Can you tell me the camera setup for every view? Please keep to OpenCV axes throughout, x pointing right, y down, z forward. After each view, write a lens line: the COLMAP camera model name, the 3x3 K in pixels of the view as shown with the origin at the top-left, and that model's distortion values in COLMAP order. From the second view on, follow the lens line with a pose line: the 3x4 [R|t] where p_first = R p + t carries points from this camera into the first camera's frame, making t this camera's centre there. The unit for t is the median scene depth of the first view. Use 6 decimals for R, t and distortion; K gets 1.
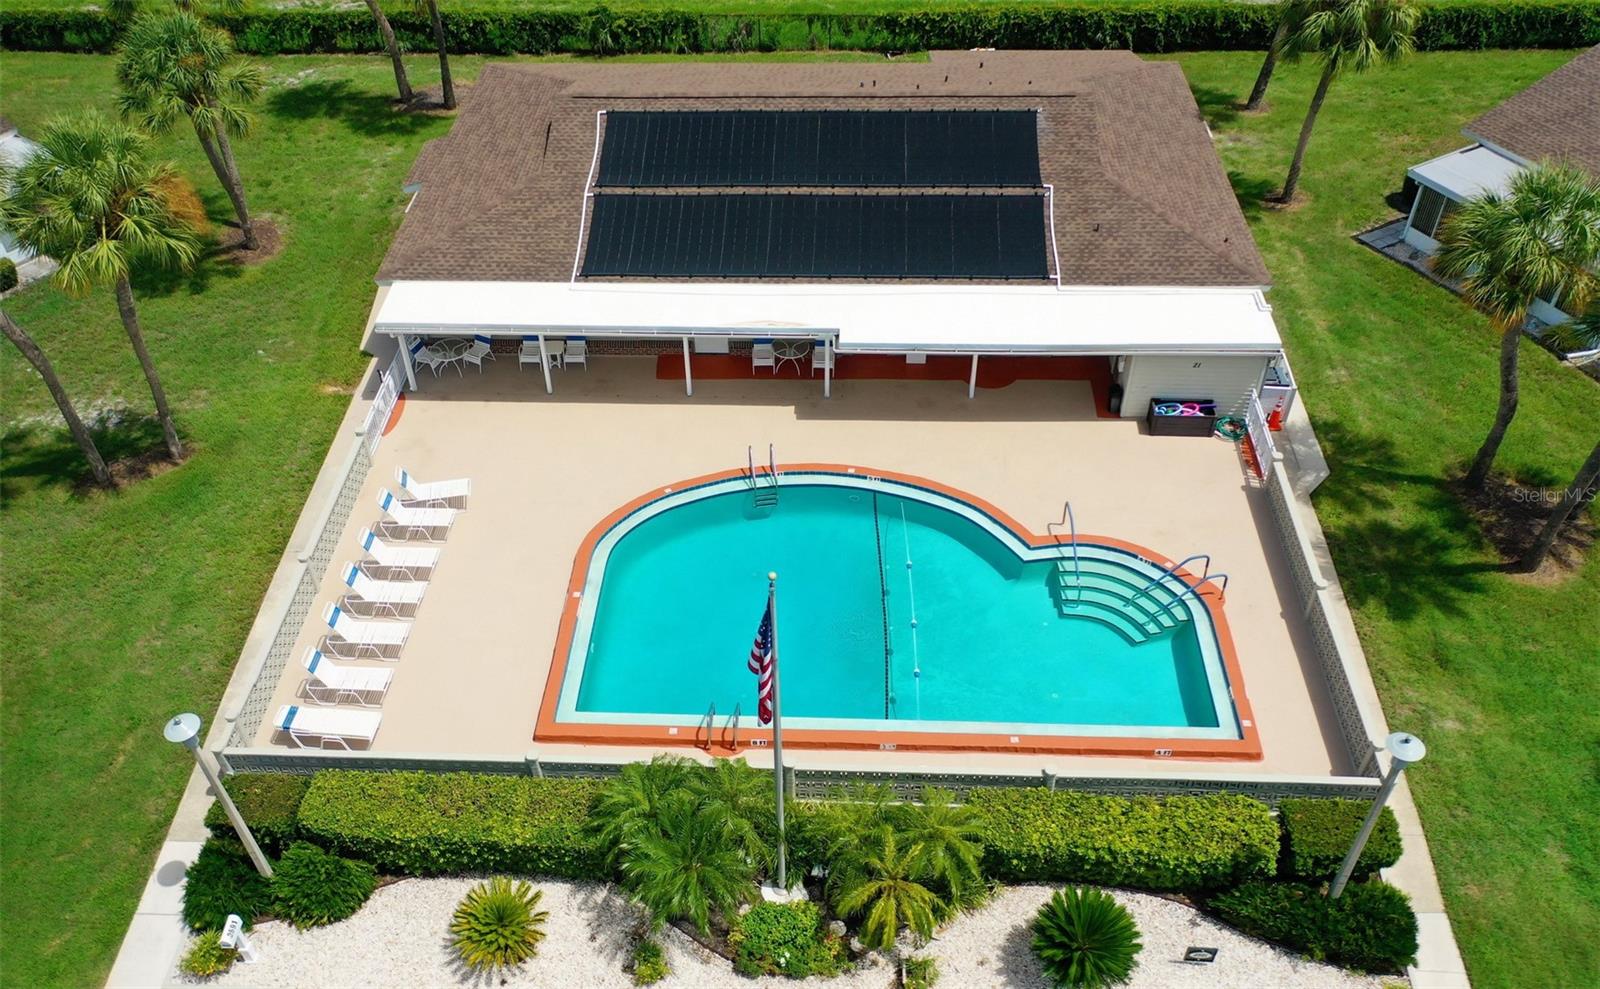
lens RADIAL K [[1270.9, 0, 783.5], [0, 1270.9, 579.1], [0, 0, 1]] dist [0.021281, 0.004037]
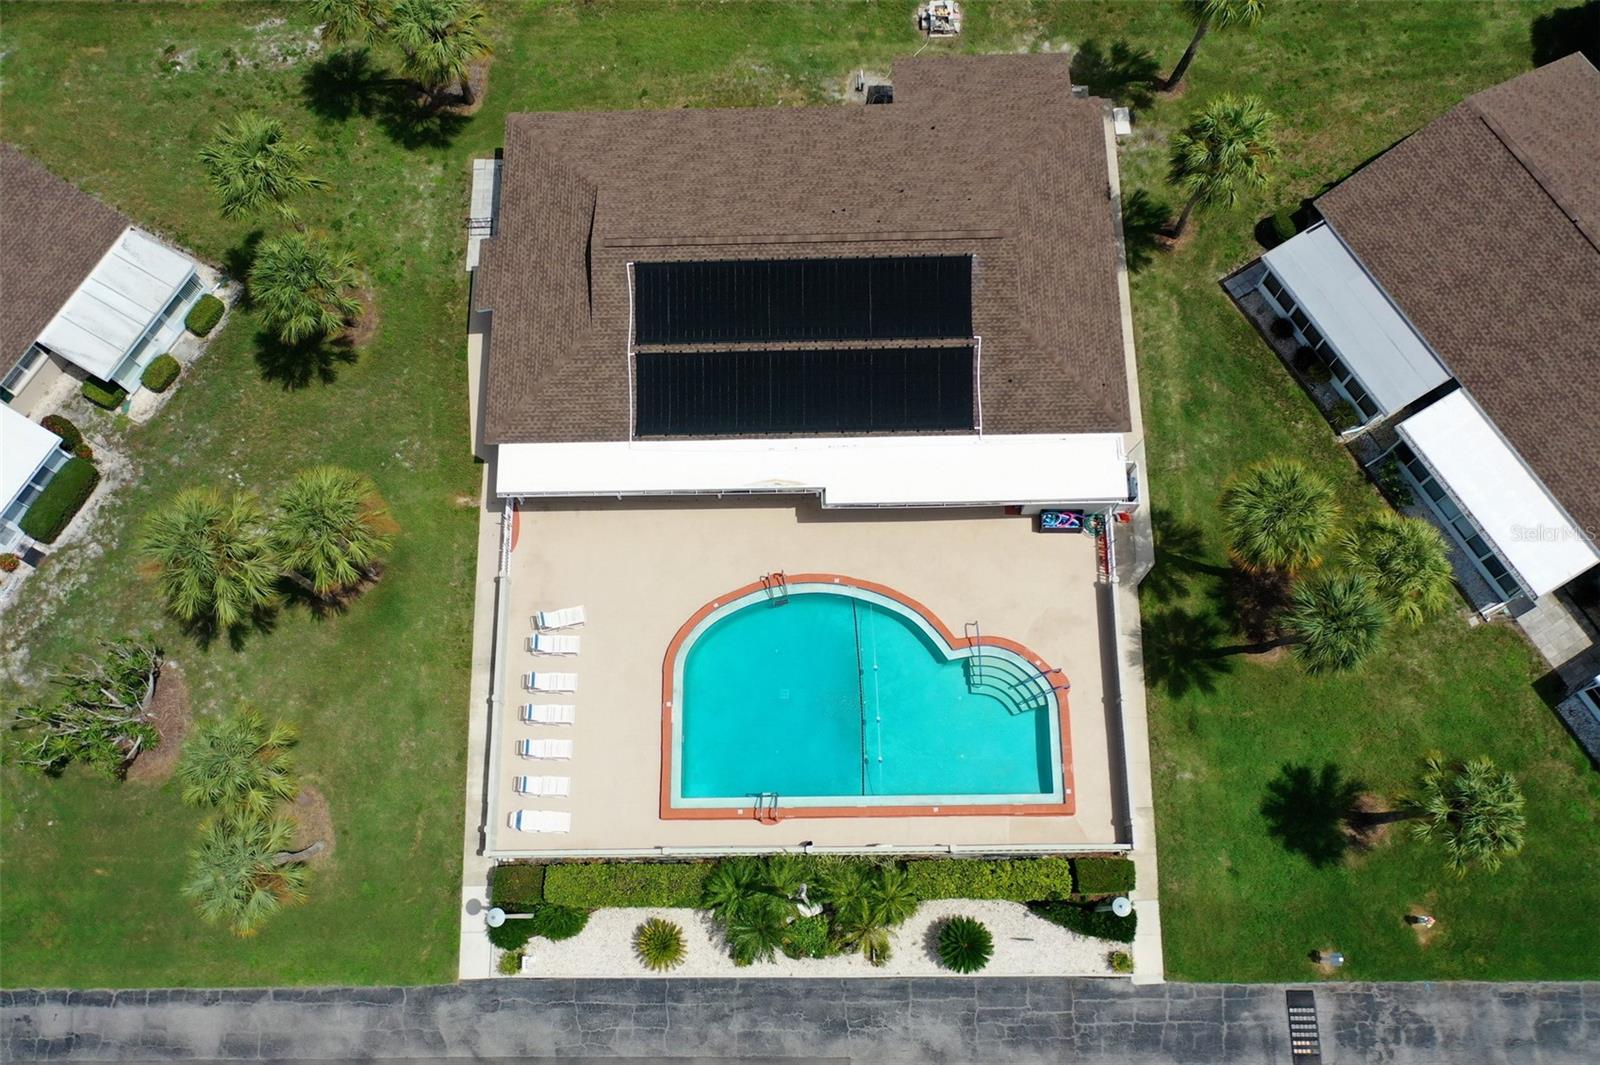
lens RADIAL K [[1258.8, 0, 806.9], [0, 1258.8, 530.0], [0, 0, 1]] dist [0.021727, -0.003521]
pose [[0.998417, -0.053858, 0.016239, -0.002307], [0.039469, 0.876387, 0.479987, -0.813584], [-0.040083, -0.478586, 0.877125, -0.255470]]
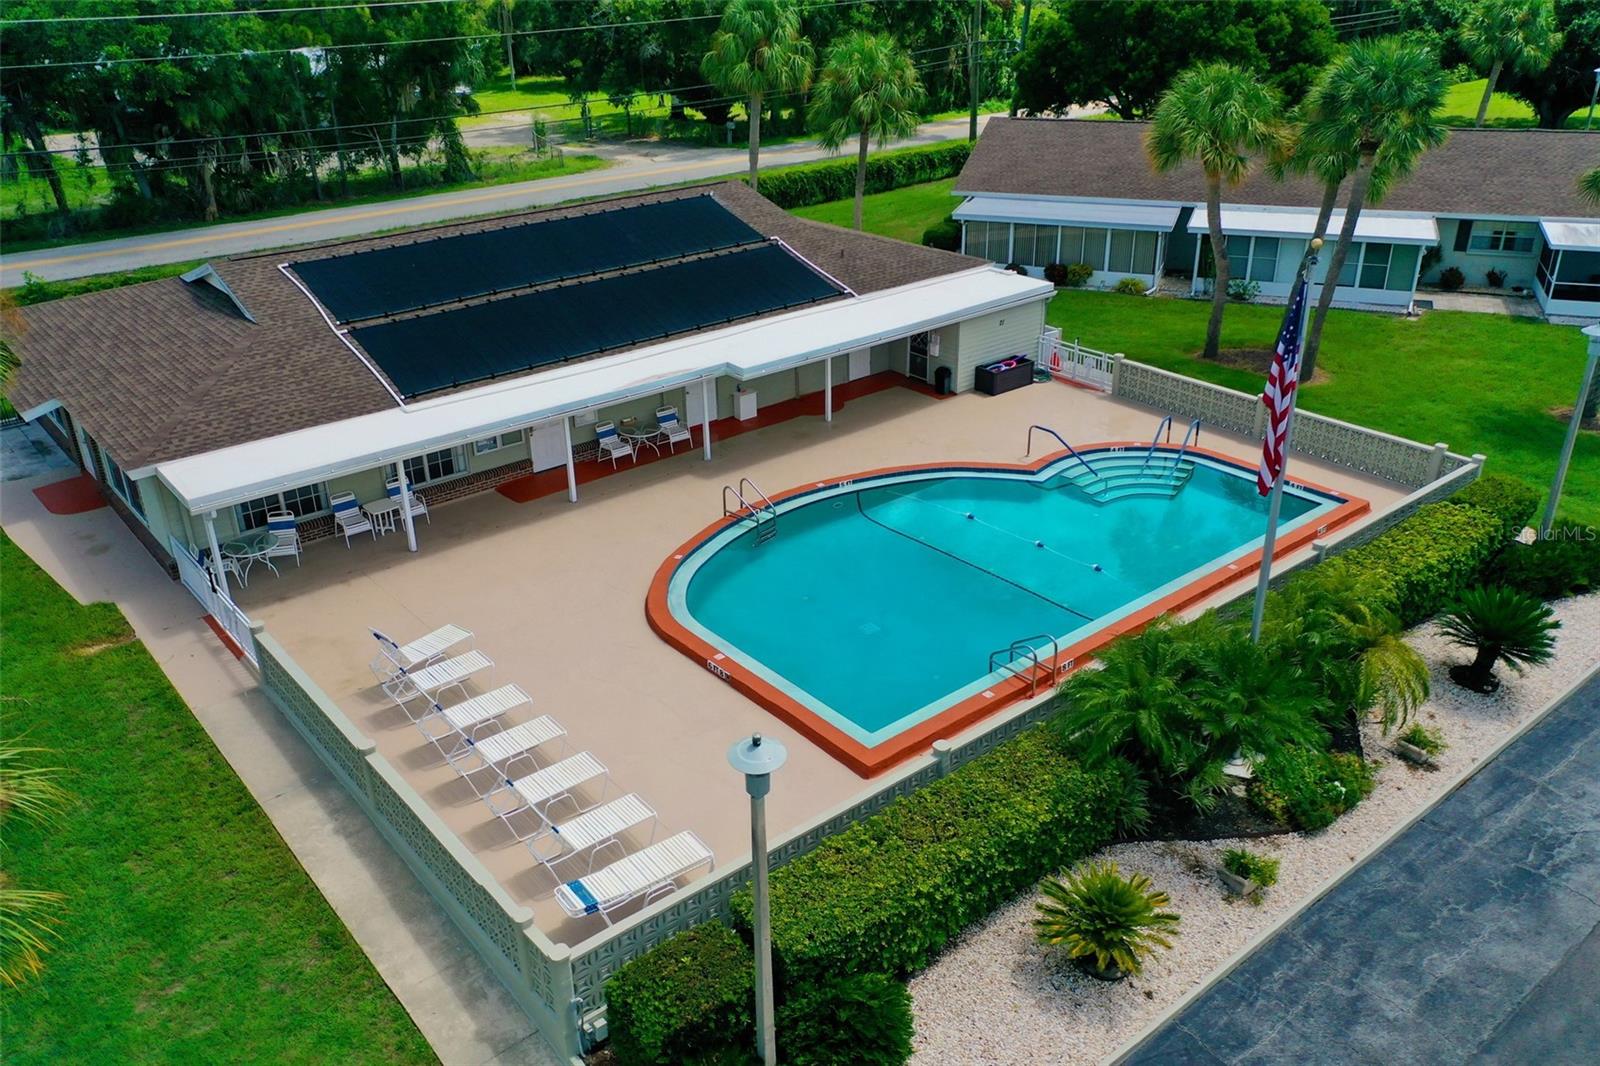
lens RADIAL K [[1258.8, 0, 798.9], [0, 1258.8, 546.7], [0, 0, 1]] dist [0.021727, -0.003521]
pose [[0.741014, -0.289465, 0.605894, -0.493601], [0.470671, 0.867456, -0.161210, 0.086515], [-0.478922, 0.404636, 0.779040, 0.314427]]
